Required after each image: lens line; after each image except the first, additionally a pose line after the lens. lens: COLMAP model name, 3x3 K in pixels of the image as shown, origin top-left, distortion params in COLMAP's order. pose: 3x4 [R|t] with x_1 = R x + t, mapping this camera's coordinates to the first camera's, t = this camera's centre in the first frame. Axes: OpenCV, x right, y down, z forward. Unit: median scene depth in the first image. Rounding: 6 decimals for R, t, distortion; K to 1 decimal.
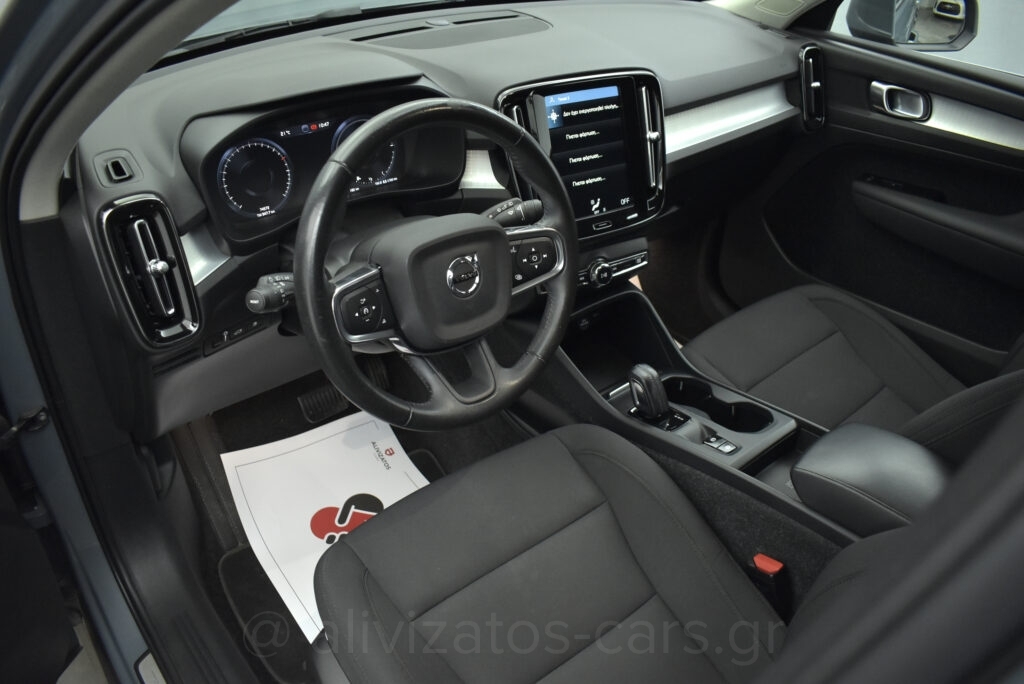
lens RADIAL K [[816.0, 0, 512.0], [0, 816.0, 342.0], [0, 0, 1]] dist [-0.058087, 0.002939]
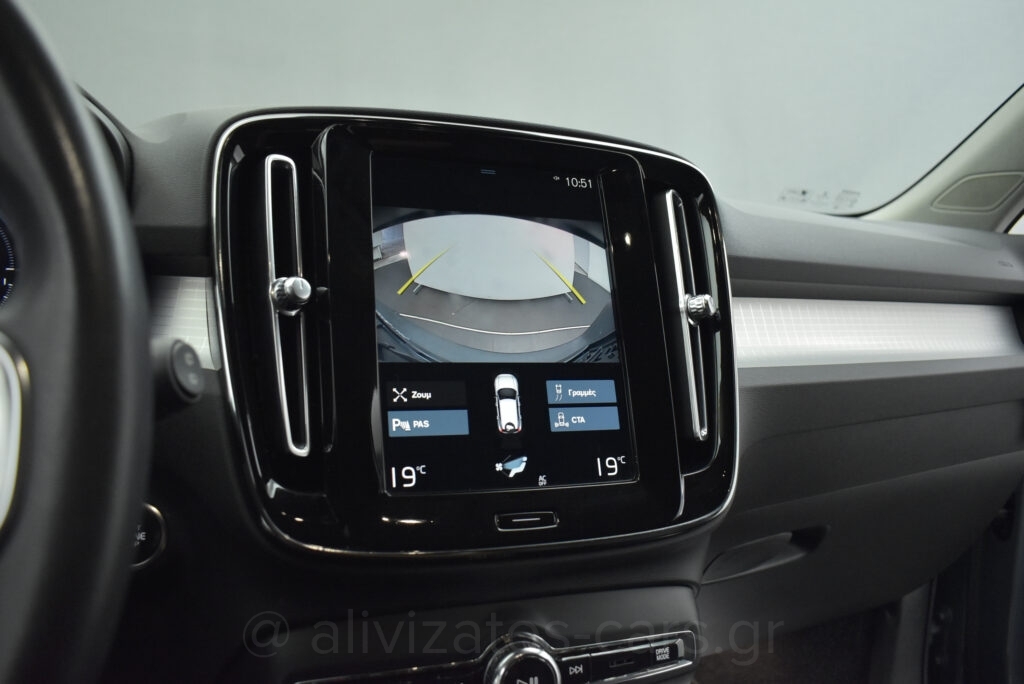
lens RADIAL K [[801.8, 0, 512.0], [0, 801.8, 342.0], [0, 0, 1]] dist [-0.107911, 0.000756]
pose [[0.978542, 0.017540, -0.205297, 0.177000], [-0.116945, 0.867614, -0.483291, -0.053210], [0.169642, 0.496930, 0.851048, 0.722185]]
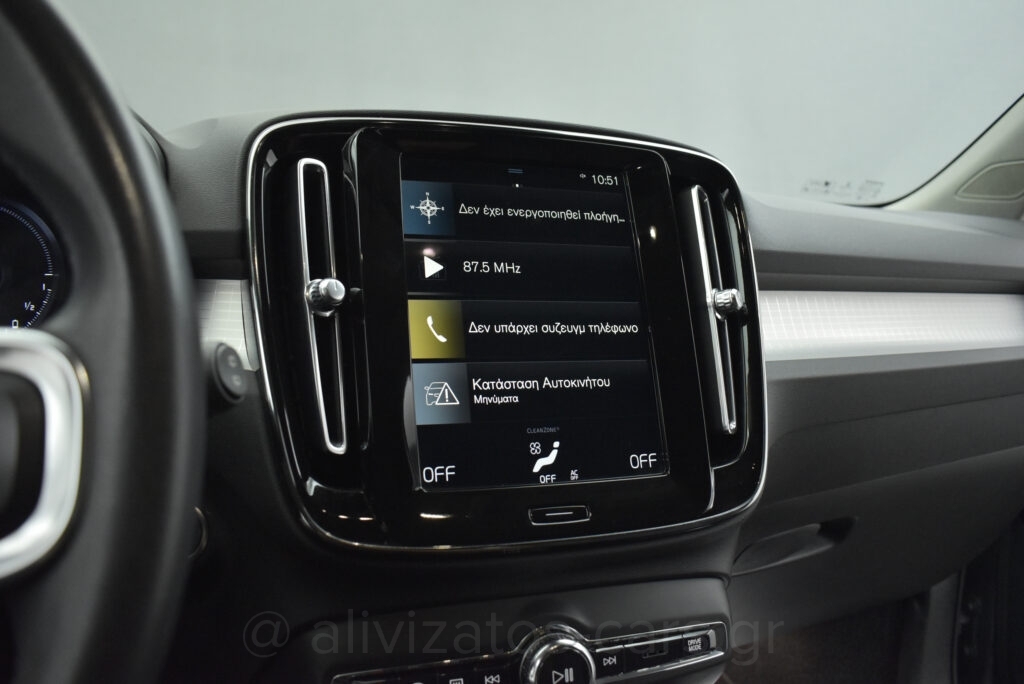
lens RADIAL K [[801.8, 0, 512.0], [0, 801.8, 342.0], [0, 0, 1]] dist [-0.107911, 0.000756]
pose [[0.972979, 0.004891, -0.230844, 0.174059], [-0.116969, 0.872436, -0.474525, -0.051121], [0.199075, 0.488704, 0.849433, 0.716453]]
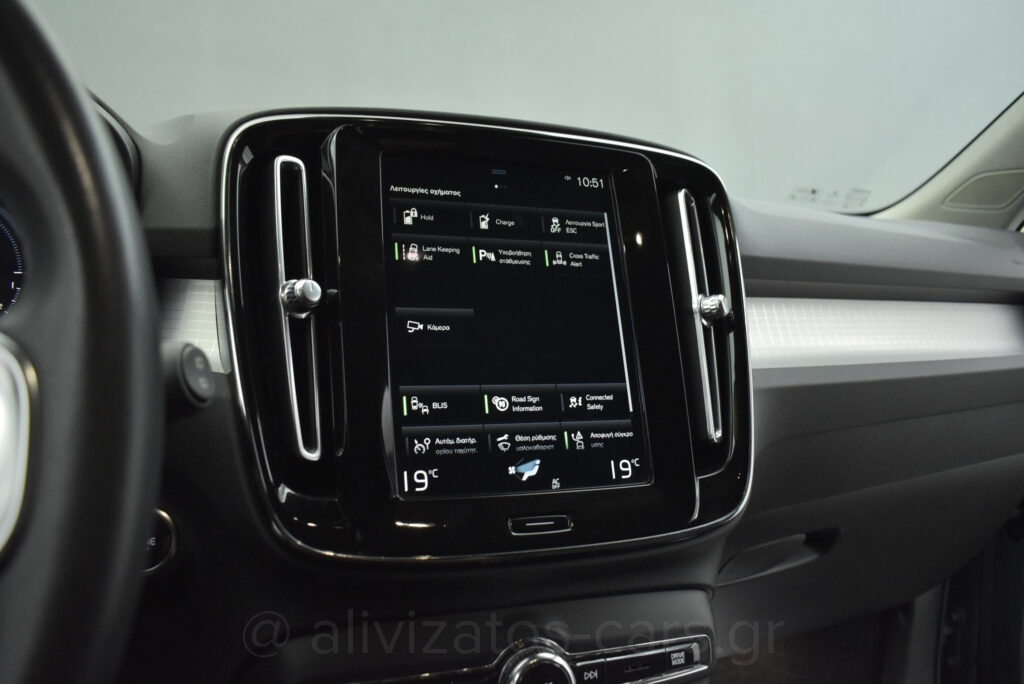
lens RADIAL K [[801.8, 0, 512.0], [0, 801.8, 342.0], [0, 0, 1]] dist [-0.107911, 0.000756]
pose [[0.976904, 0.012315, -0.213325, 0.173776], [-0.116552, 0.867460, -0.483663, -0.054976], [0.179095, 0.497355, 0.848860, 0.724892]]
